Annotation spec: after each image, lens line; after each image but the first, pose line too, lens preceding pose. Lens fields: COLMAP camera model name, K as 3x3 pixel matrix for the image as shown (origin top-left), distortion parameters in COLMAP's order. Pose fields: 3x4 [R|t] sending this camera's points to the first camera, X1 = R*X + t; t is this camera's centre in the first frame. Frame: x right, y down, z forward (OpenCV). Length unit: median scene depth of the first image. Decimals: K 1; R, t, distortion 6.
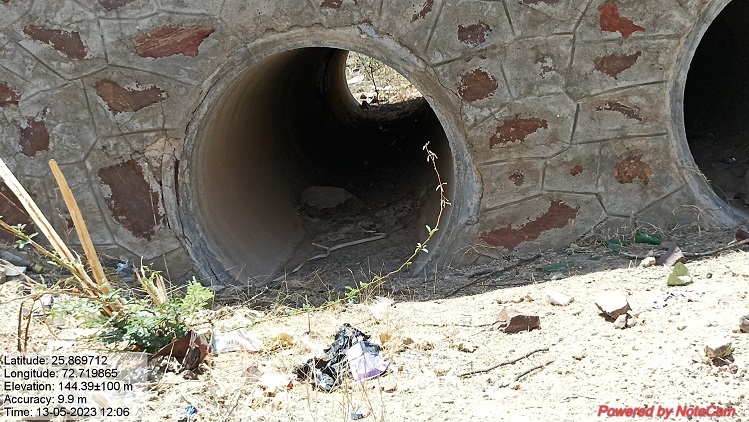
lens RADIAL K [[1045.6, 0, 369.5], [0, 1045.6, 212.1], [0, 0, 1]] dist [0.043183, 0.000000]
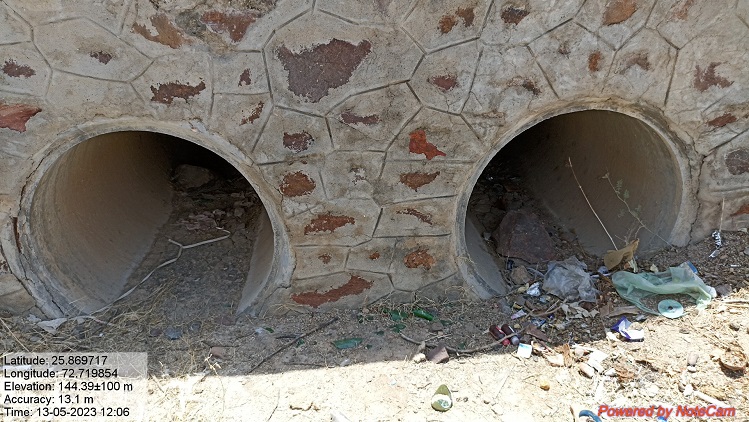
lens RADIAL K [[572.4, 0, 373.1], [0, 572.4, 216.6], [0, 0, 1]] dist [0.044446, -0.056804]
pose [[0.980019, 0.074646, 0.184367, 0.071178], [-0.121441, 0.958644, 0.257398, -0.255721], [-0.157528, -0.274645, 0.948554, 0.387909]]
